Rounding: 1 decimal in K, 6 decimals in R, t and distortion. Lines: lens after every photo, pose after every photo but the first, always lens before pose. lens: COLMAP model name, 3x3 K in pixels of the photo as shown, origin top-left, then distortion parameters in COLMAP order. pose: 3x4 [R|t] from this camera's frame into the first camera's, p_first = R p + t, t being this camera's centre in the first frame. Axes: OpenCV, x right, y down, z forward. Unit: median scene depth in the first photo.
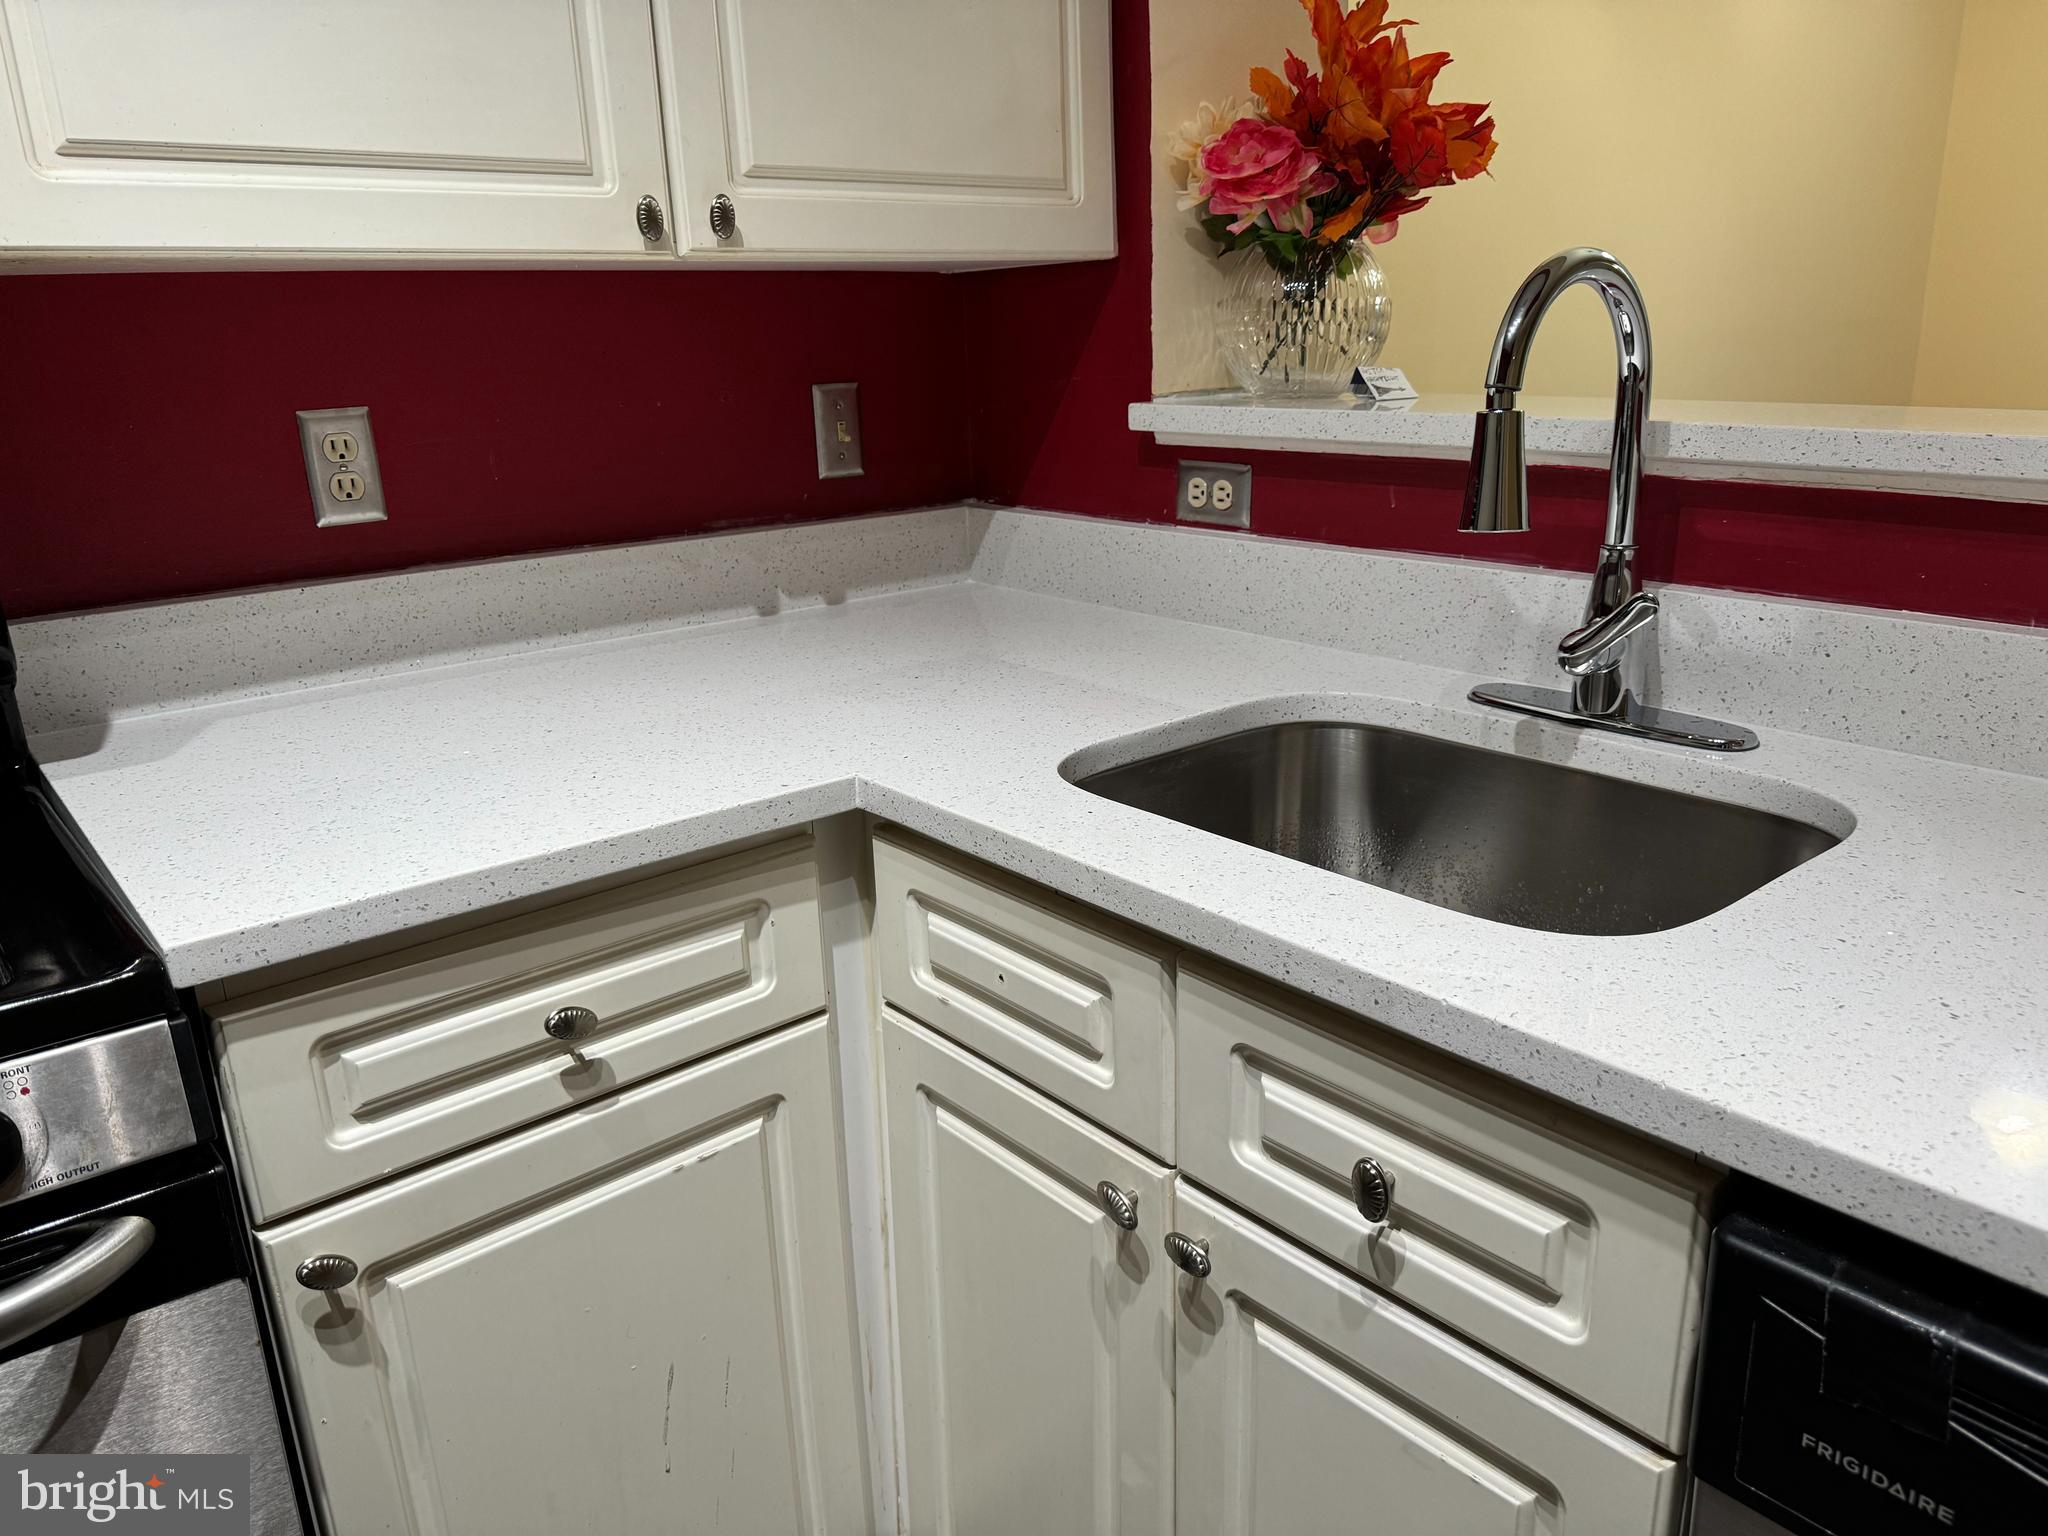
lens RADIAL K [[1422.5, 0, 1024.0], [0, 1422.5, 768.0], [0, 0, 1]] dist [0.063396, -0.117048]
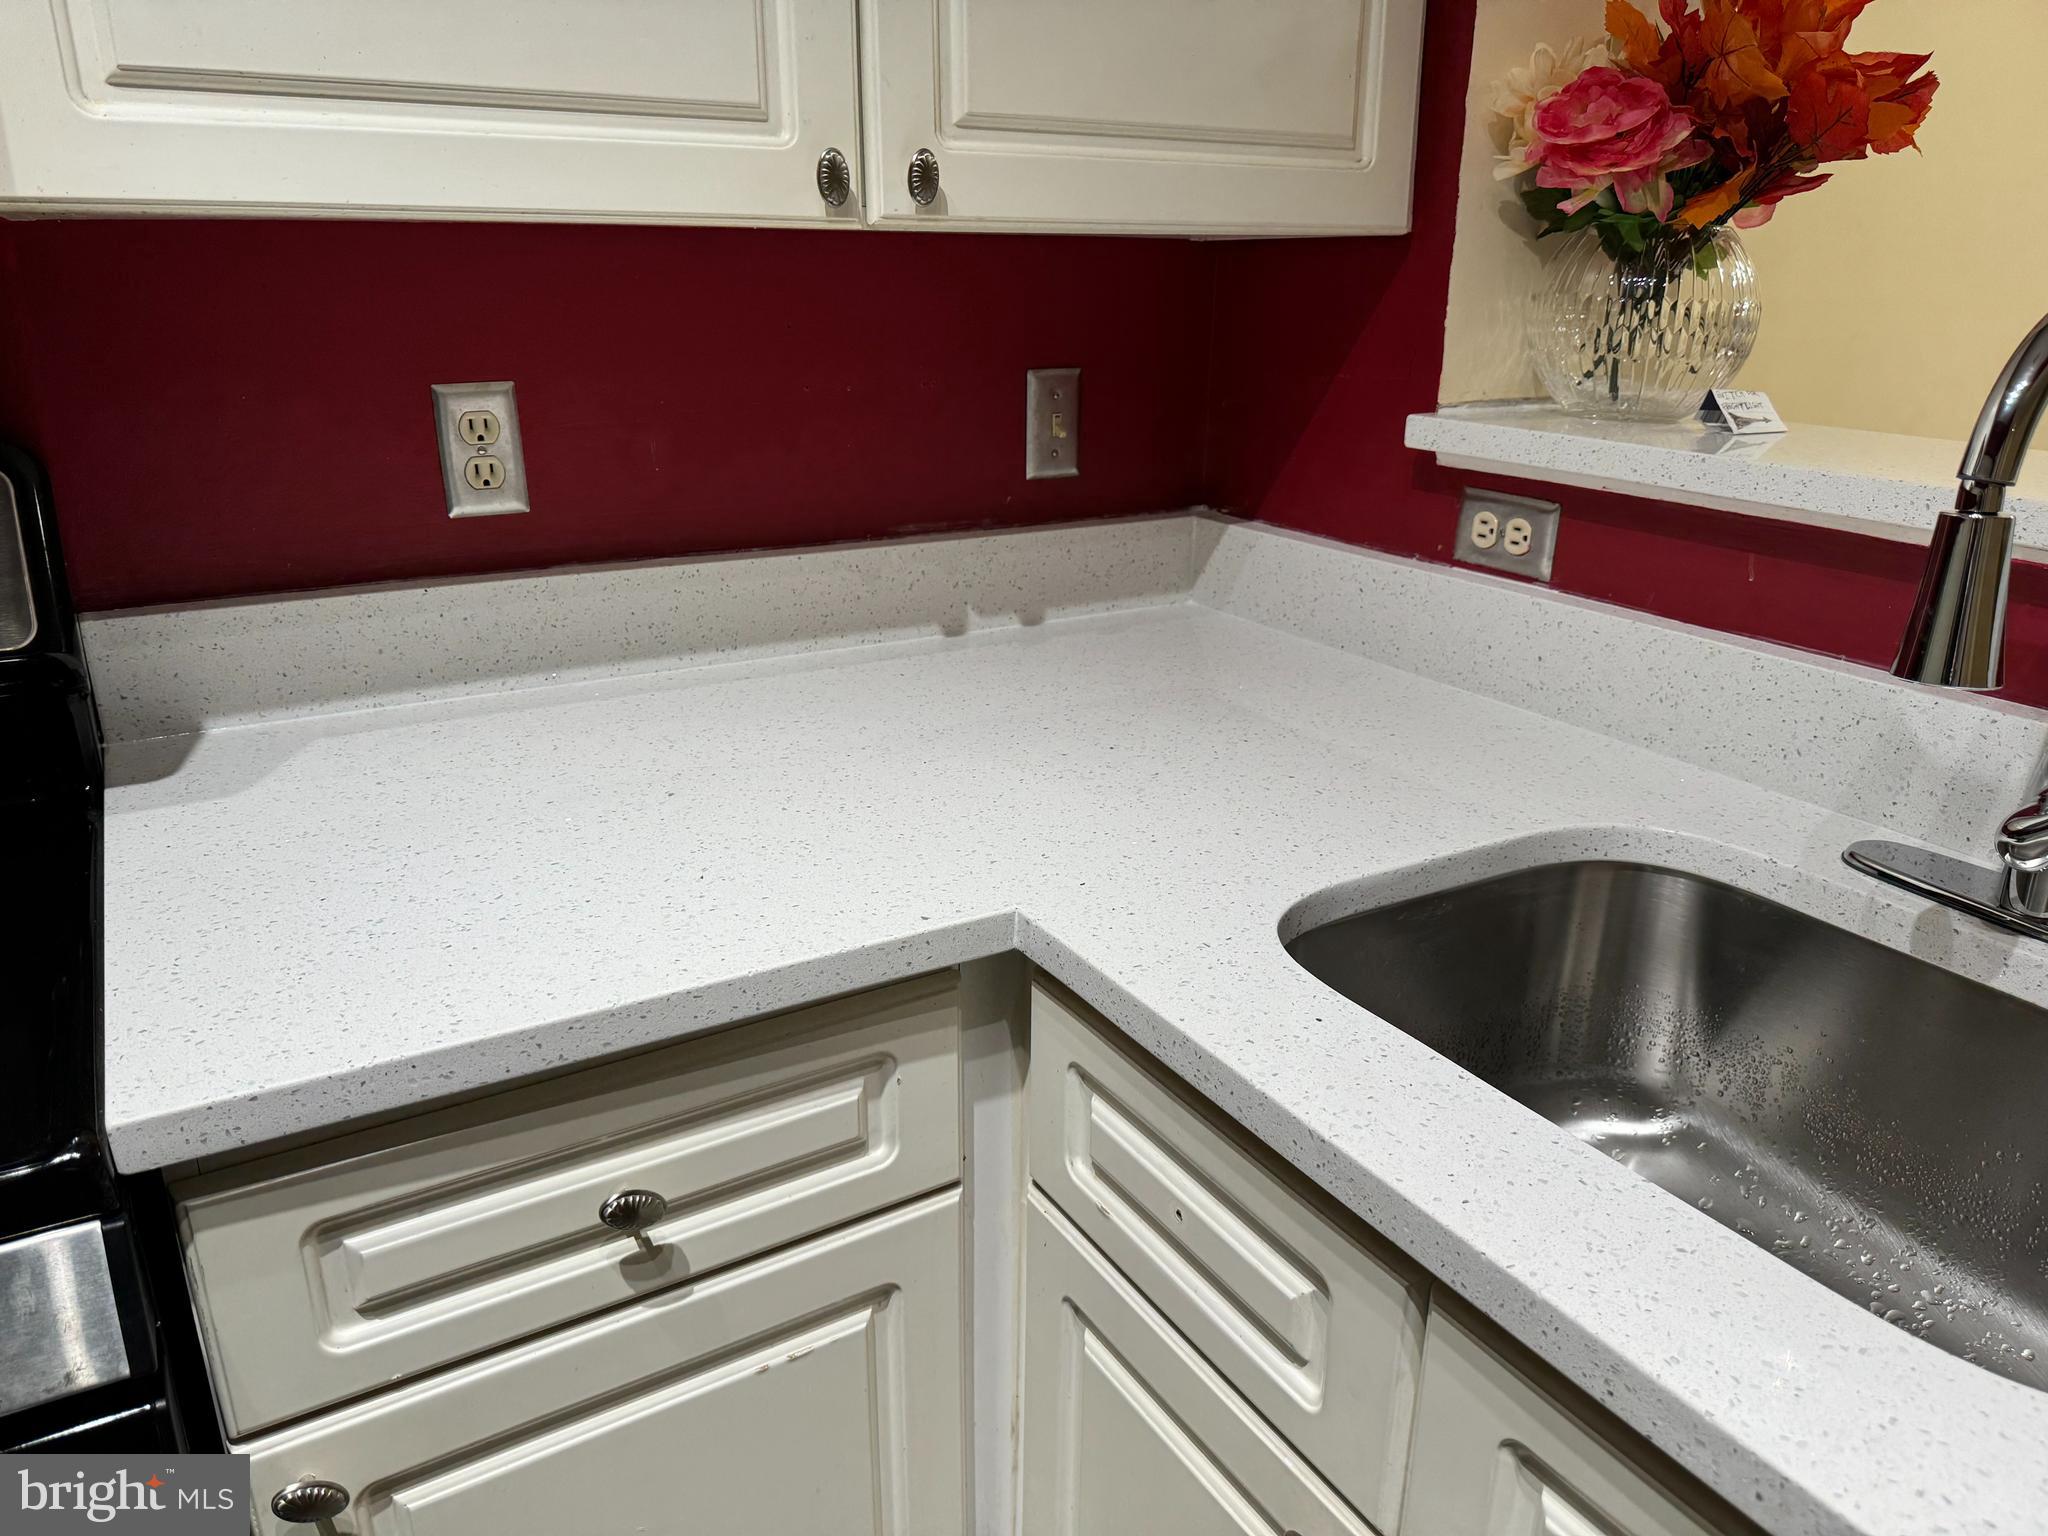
lens RADIAL K [[1464.2, 0, 1027.5], [0, 1464.2, 777.8], [0, 0, 1]] dist [-0.003610, -0.002429]
pose [[0.986196, 0.089694, -0.139184, -0.006735], [-0.084402, 0.995482, 0.043487, -0.083446], [0.142456, -0.031140, 0.989311, 0.172622]]
